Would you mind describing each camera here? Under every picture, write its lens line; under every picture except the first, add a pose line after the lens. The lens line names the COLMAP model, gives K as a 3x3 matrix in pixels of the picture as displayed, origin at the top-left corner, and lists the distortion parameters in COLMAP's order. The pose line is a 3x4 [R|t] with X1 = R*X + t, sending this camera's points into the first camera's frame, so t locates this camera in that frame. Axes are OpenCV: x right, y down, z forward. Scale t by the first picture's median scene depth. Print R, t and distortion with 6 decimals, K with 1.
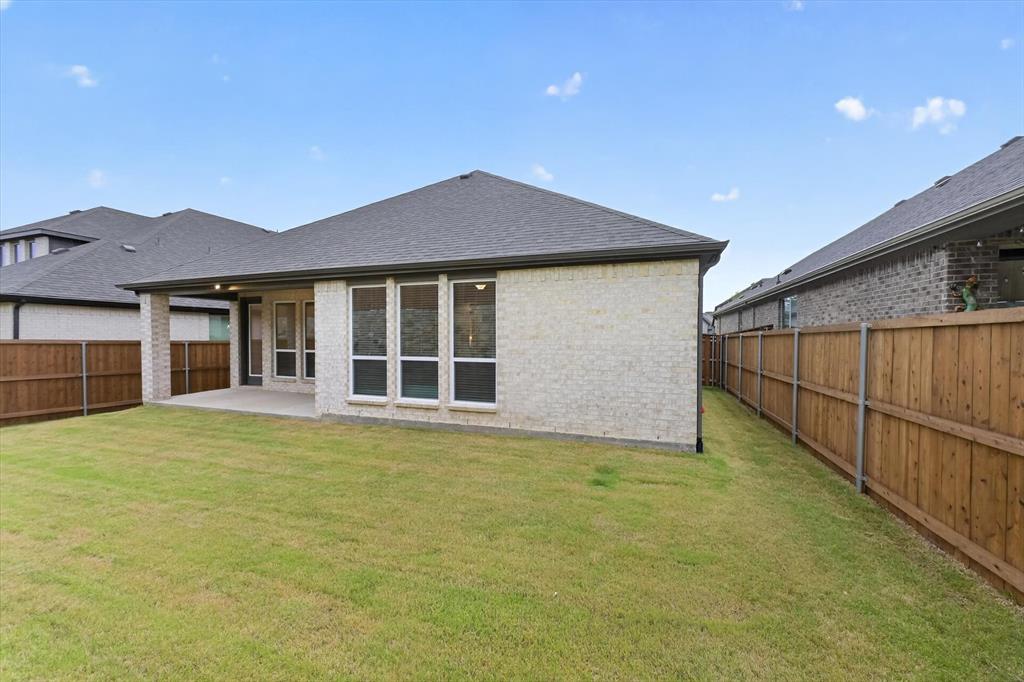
lens RADIAL K [[406.2, 0, 513.4], [0, 406.2, 345.8], [0, 0, 1]] dist [0.002087, -0.000065]
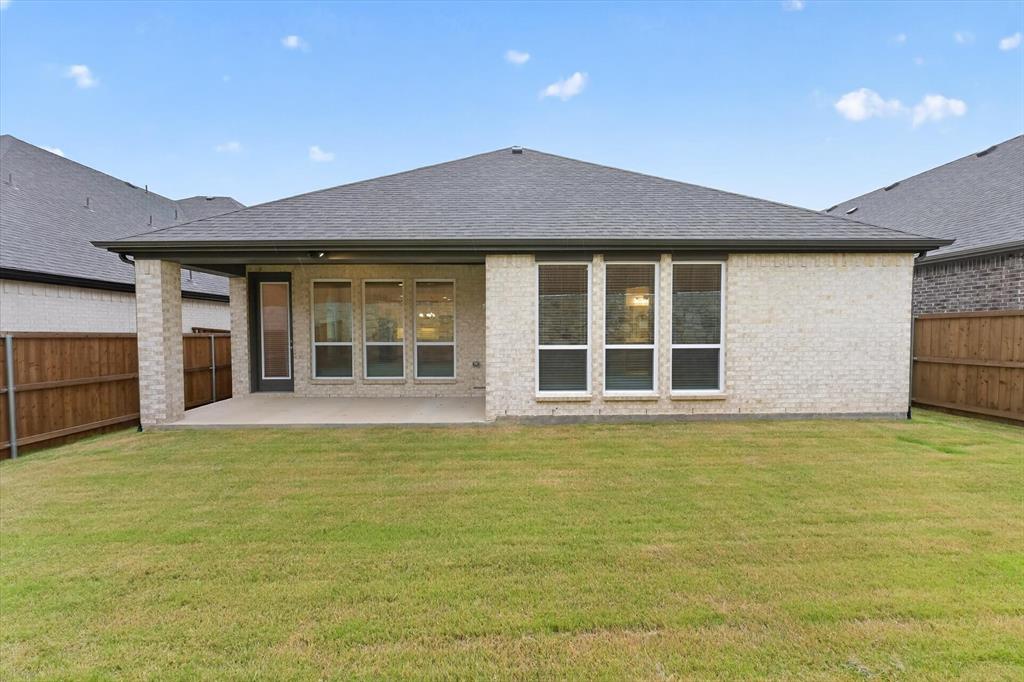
lens RADIAL K [[404.4, 0, 511.0], [0, 404.4, 343.5], [0, 0, 1]] dist [-0.001097, 0.000096]
pose [[0.932469, -0.018702, 0.360765, -0.821565], [0.015276, 0.999807, 0.012346, 0.010846], [-0.360926, -0.006001, 0.932575, 0.258929]]
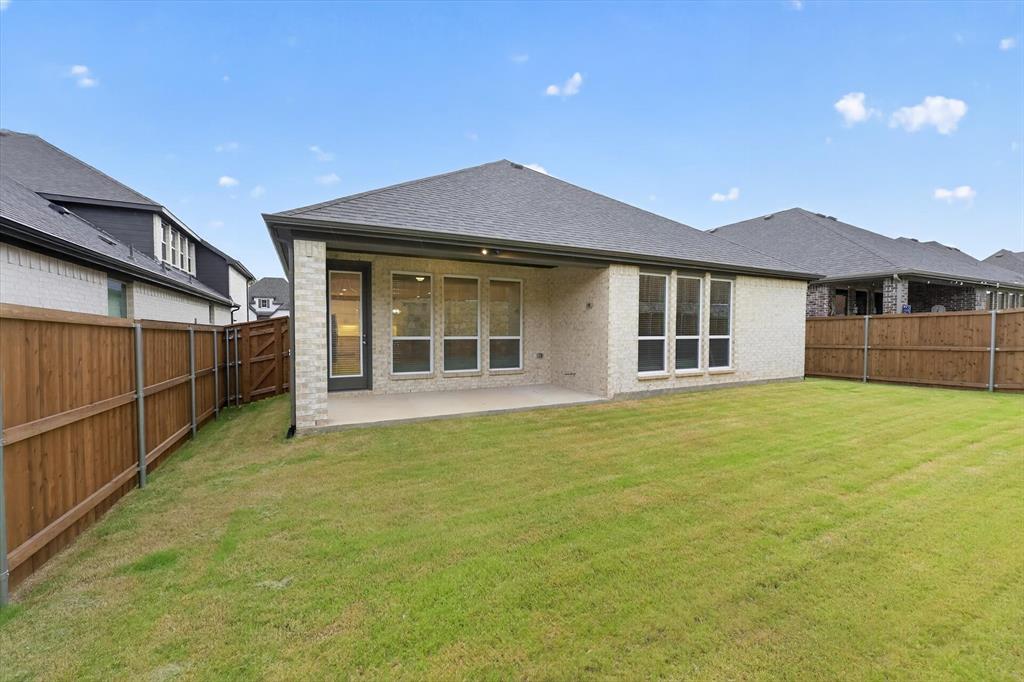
lens RADIAL K [[405.1, 0, 513.1], [0, 405.1, 344.7], [0, 0, 1]] dist [-0.003129, -0.000145]
pose [[0.681590, -0.028762, 0.731169, -1.548111], [0.019096, 0.999586, 0.021520, 0.017876], [-0.731485, -0.000705, 0.681857, 0.550538]]
